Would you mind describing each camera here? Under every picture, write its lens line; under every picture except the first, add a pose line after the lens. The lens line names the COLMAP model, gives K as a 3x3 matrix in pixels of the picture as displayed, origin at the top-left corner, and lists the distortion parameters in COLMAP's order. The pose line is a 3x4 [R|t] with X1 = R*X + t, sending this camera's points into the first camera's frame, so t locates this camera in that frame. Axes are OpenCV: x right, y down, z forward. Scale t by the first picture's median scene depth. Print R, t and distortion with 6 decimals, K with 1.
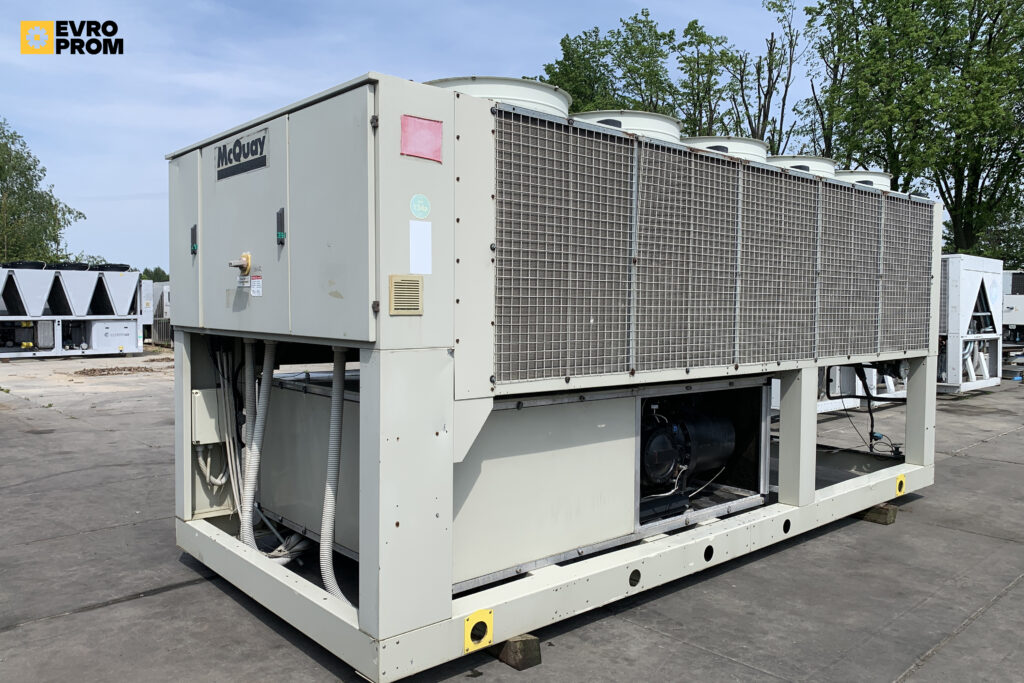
lens RADIAL K [[795.2, 0, 514.4], [0, 795.2, 335.4], [0, 0, 1]] dist [0.006906, -0.000485]
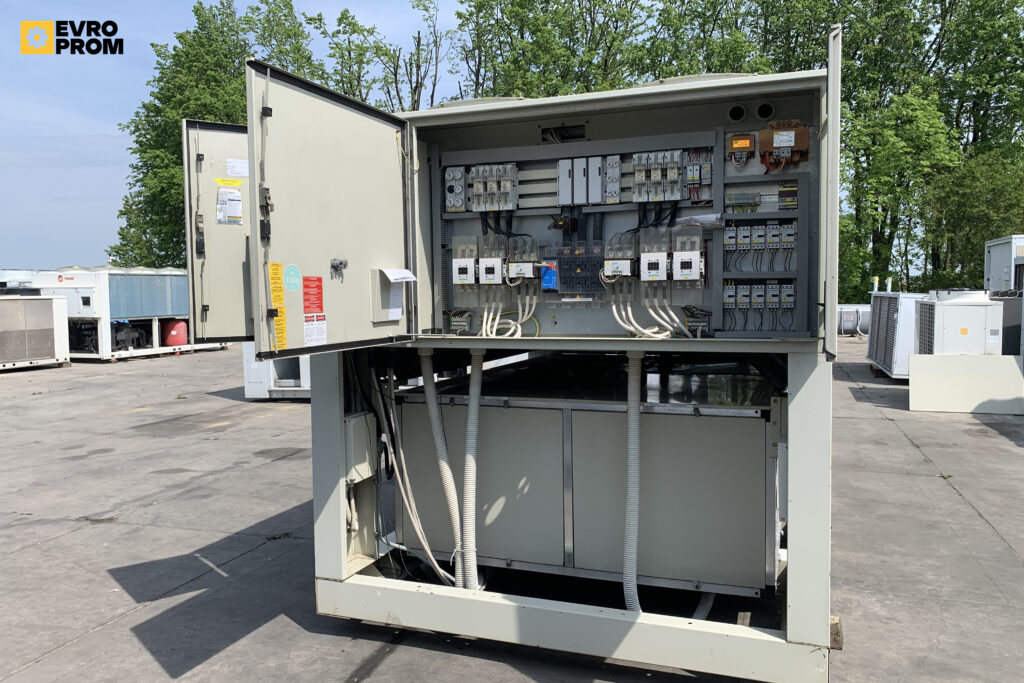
lens RADIAL K [[795.2, 0, 505.1], [0, 795.2, 330.3], [0, 0, 1]] dist [0.006906, -0.000485]
pose [[0.881902, -0.047438, 0.469041, -0.626745], [0.042982, 0.998871, 0.020210, -0.031893], [-0.469470, 0.002337, 0.882945, 0.198049]]
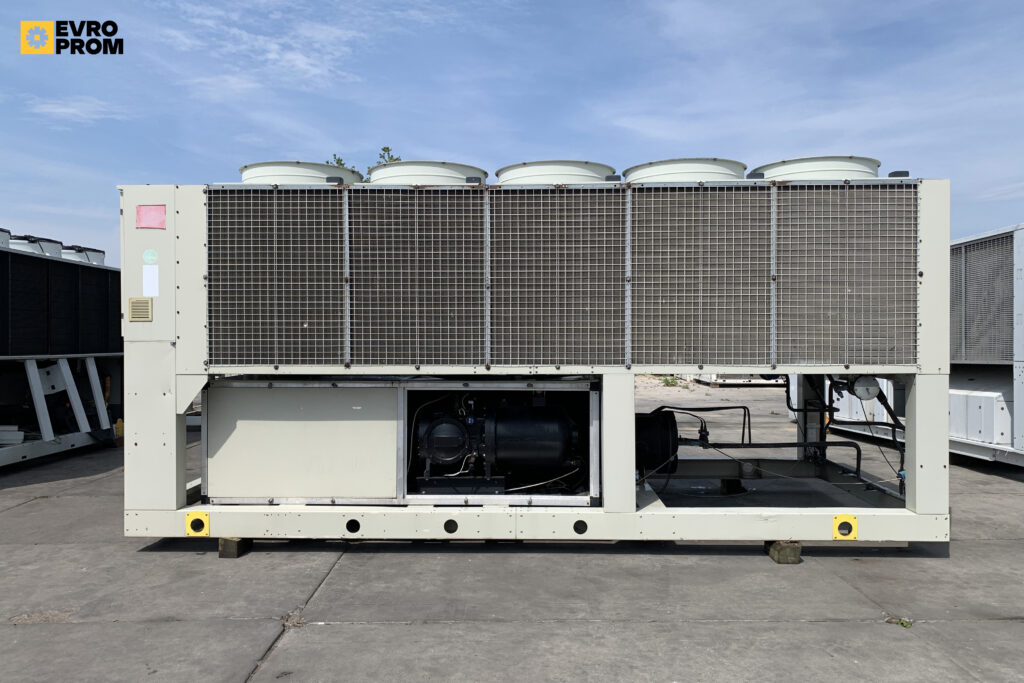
lens RADIAL K [[795.2, 0, 520.4], [0, 795.2, 342.0], [0, 0, 1]] dist [0.006906, -0.000485]
pose [[0.728379, -0.006465, -0.685144, 1.047975], [-0.019735, 0.999343, -0.030411, 0.035322], [0.684890, 0.035672, 0.727773, 0.204226]]
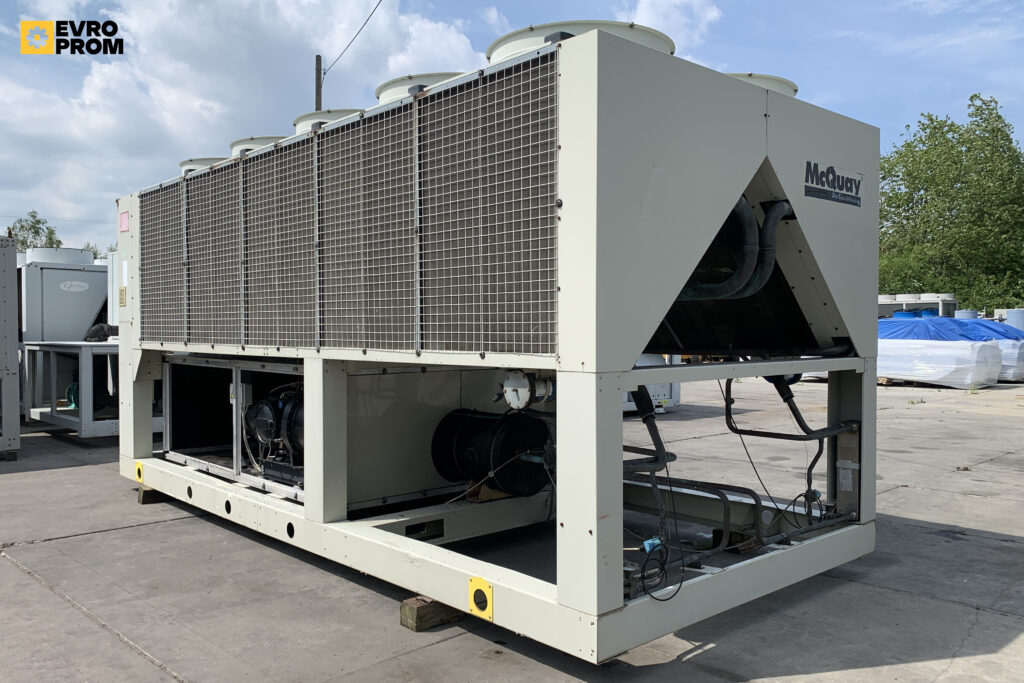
lens RADIAL K [[850.8, 0, 507.9], [0, 850.8, 349.6], [0, 0, 1]] dist [0.024362, -0.023004]
pose [[-0.004399, 0.010976, -0.999930, 1.389154], [-0.045791, 0.998889, 0.011166, 0.012108], [0.998941, 0.045837, -0.003891, 1.314883]]
